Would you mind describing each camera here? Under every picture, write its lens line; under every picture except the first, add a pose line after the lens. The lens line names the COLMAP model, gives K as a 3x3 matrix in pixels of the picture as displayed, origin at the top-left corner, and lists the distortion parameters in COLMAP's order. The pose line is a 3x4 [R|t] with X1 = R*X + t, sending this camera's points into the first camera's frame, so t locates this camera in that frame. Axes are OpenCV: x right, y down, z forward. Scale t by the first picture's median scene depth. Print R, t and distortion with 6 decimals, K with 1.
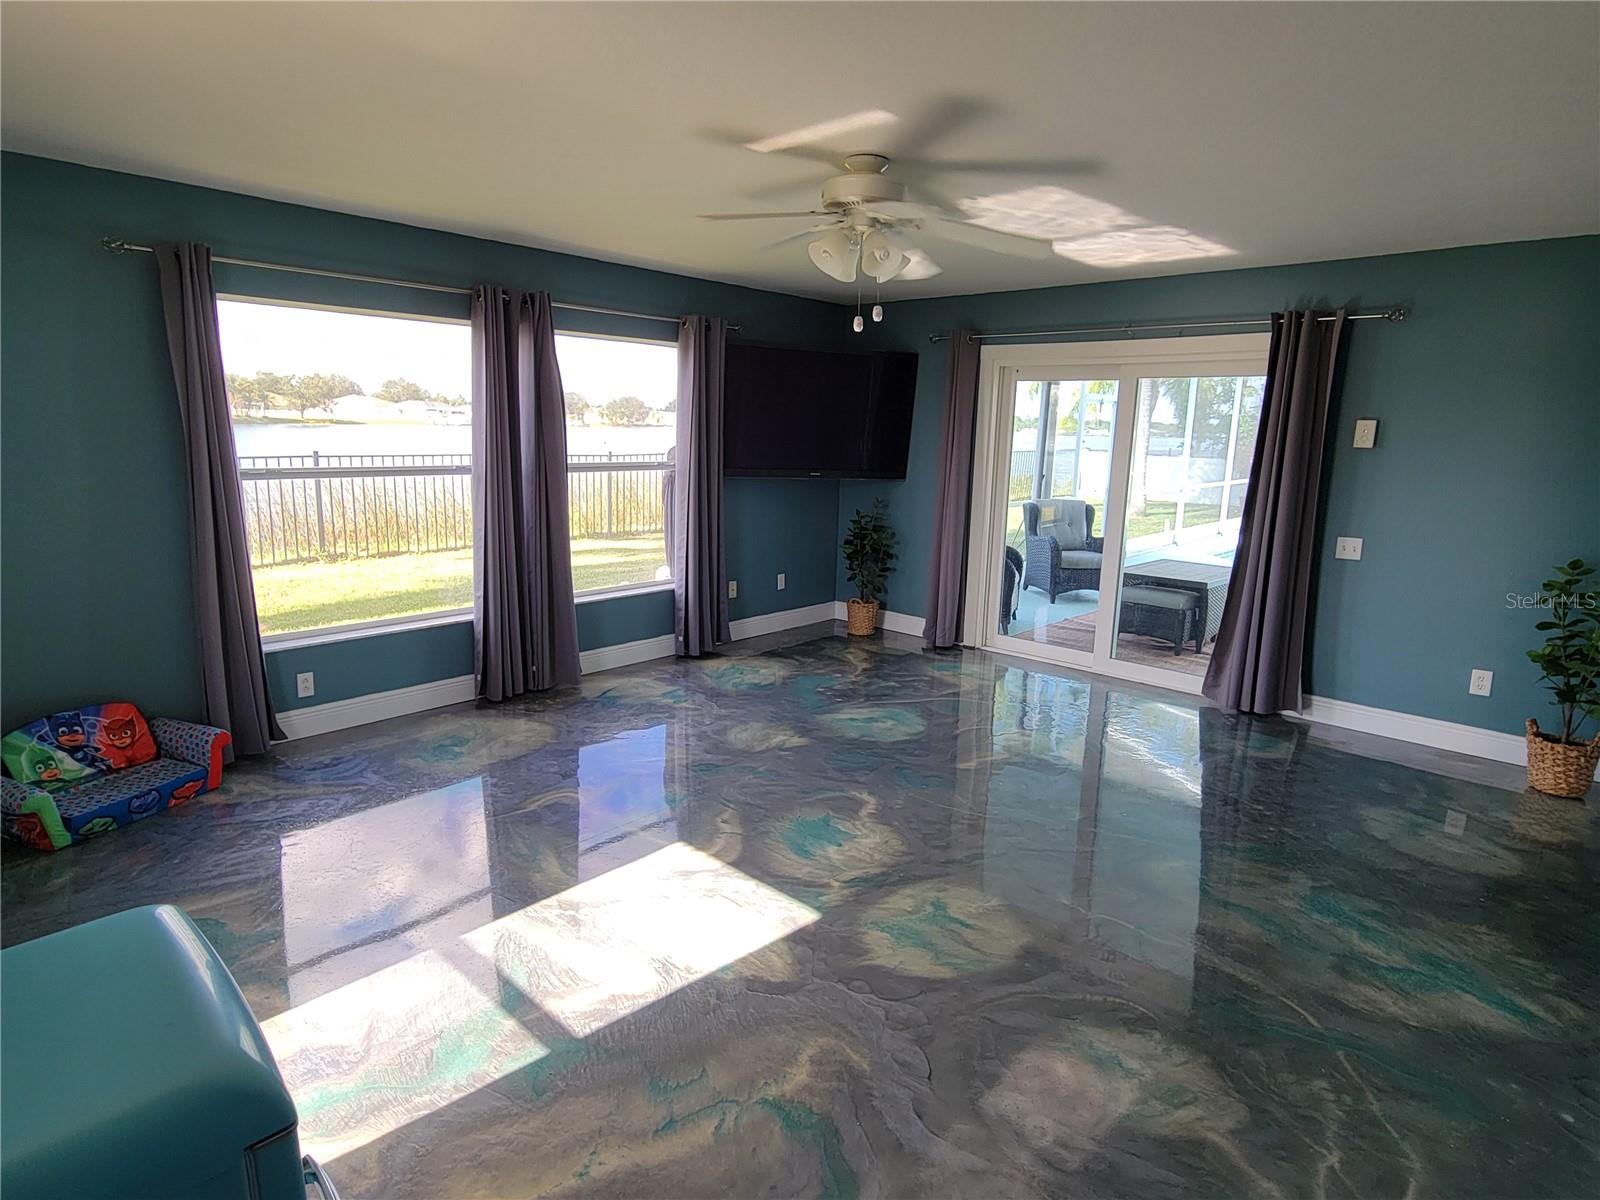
lens RADIAL K [[880.5, 0, 800.0], [0, 880.5, 600.0], [0, 0, 1]] dist [0.000333, 0.000284]
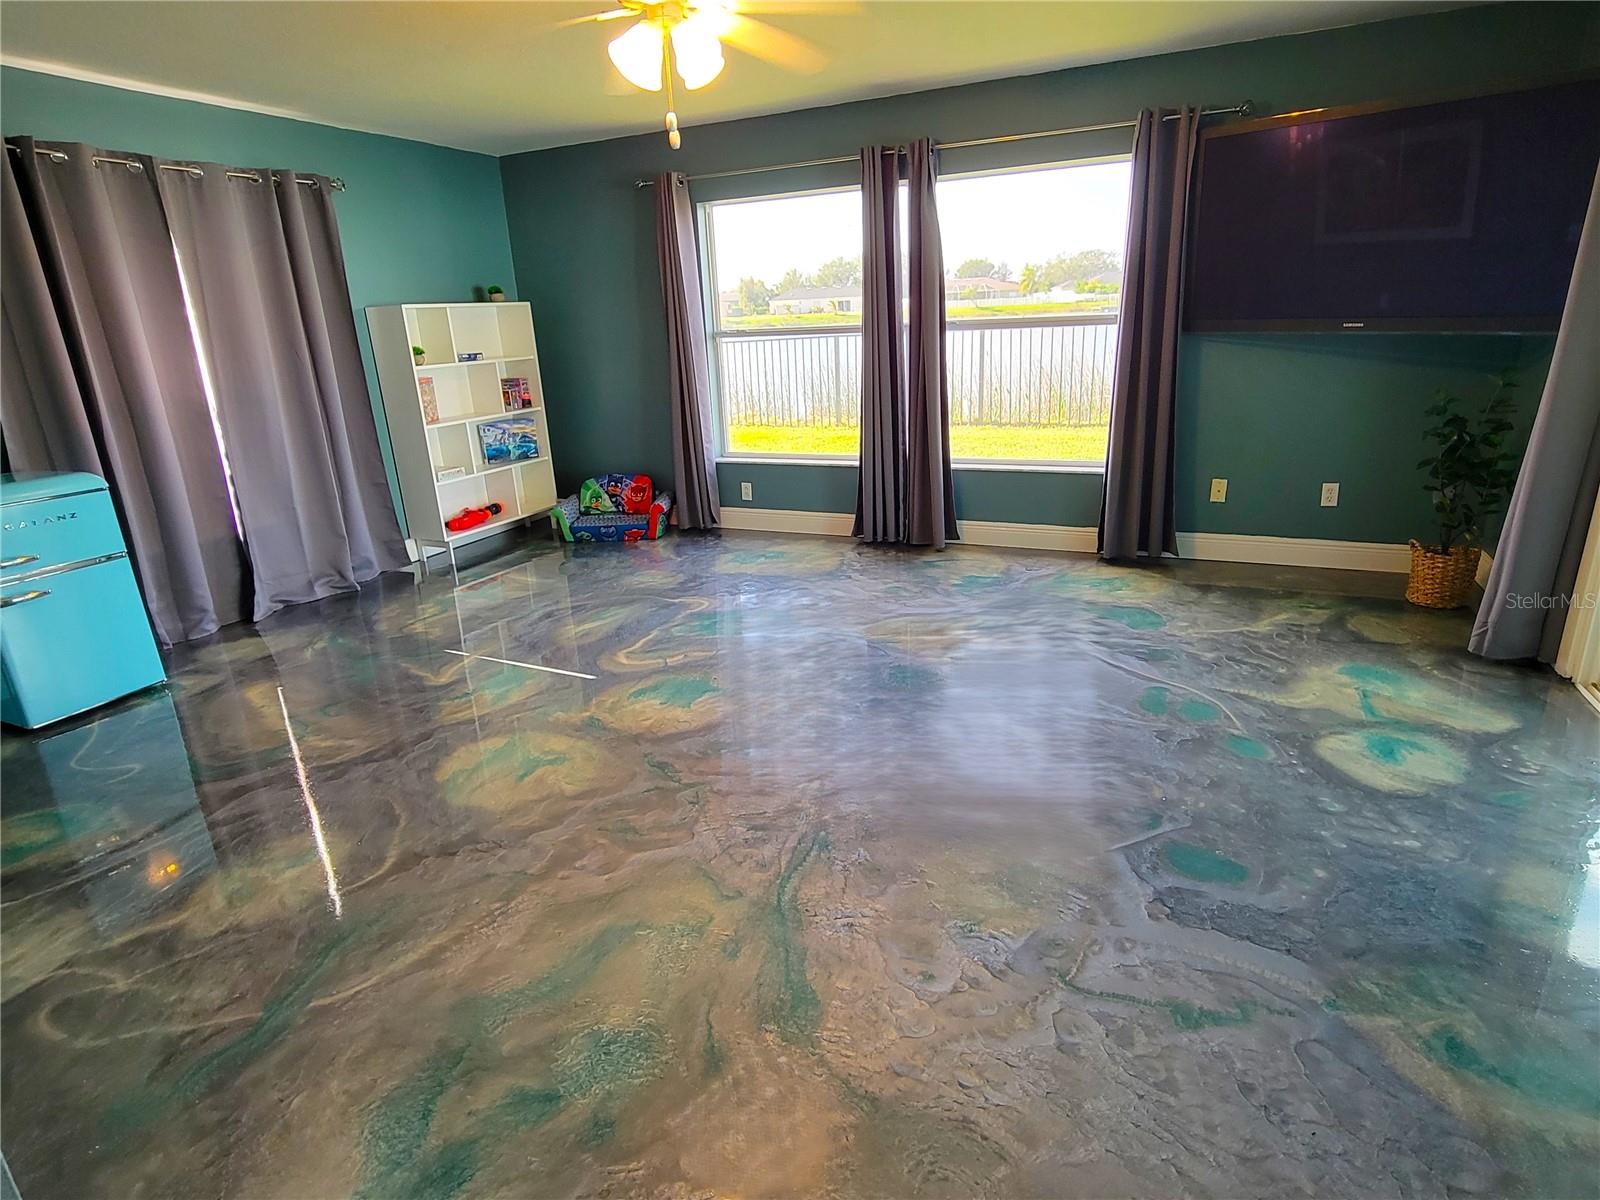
lens RADIAL K [[880.5, 0, 800.0], [0, 880.5, 600.0], [0, 0, 1]] dist [0.000333, 0.000284]
pose [[0.291498, 0.260562, -0.920400, 0.704586], [-0.134020, 0.963821, 0.230409, -0.062620], [0.947137, 0.056188, 0.315872, 0.590485]]
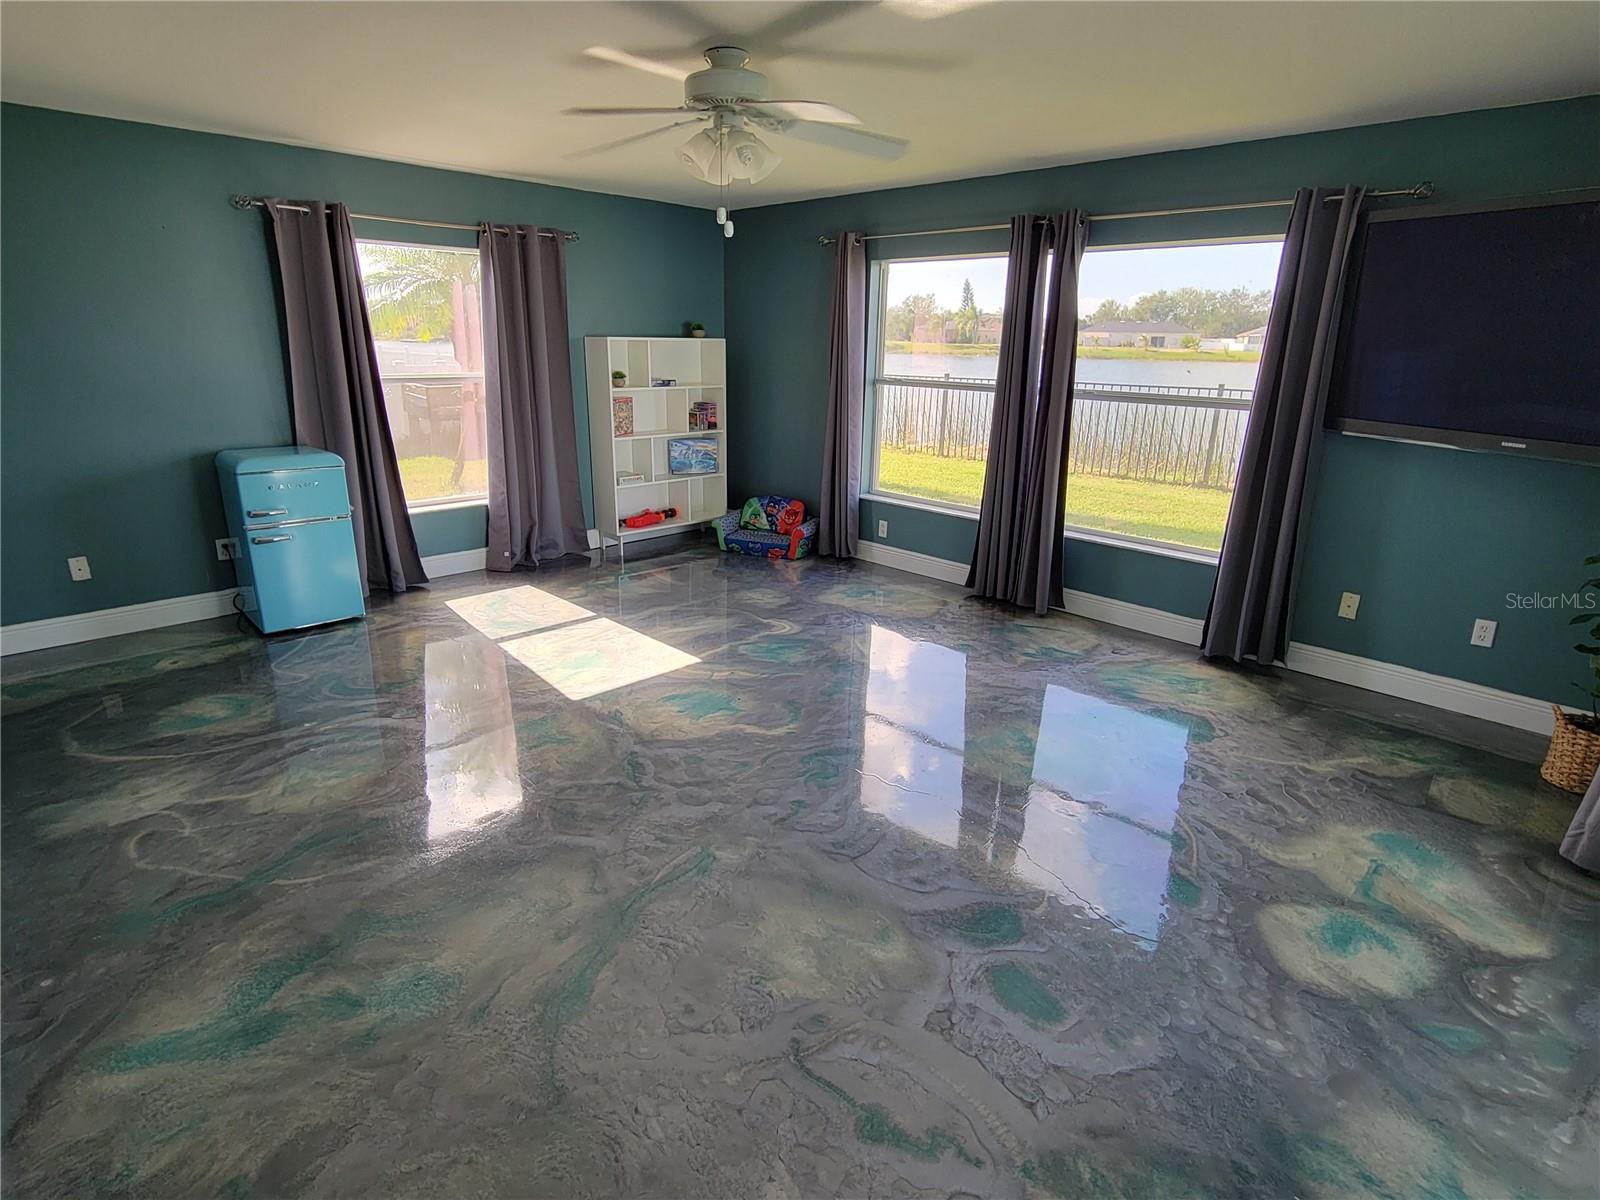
lens RADIAL K [[842.9, 0, 790.1], [0, 842.9, 590.7], [0, 0, 1]] dist [0.000117, -0.000151]
pose [[-0.062245, 0.262678, -0.962874, 0.747473], [-0.215461, 0.938459, 0.269946, -0.137965], [0.974527, 0.224264, -0.001818, 0.791774]]
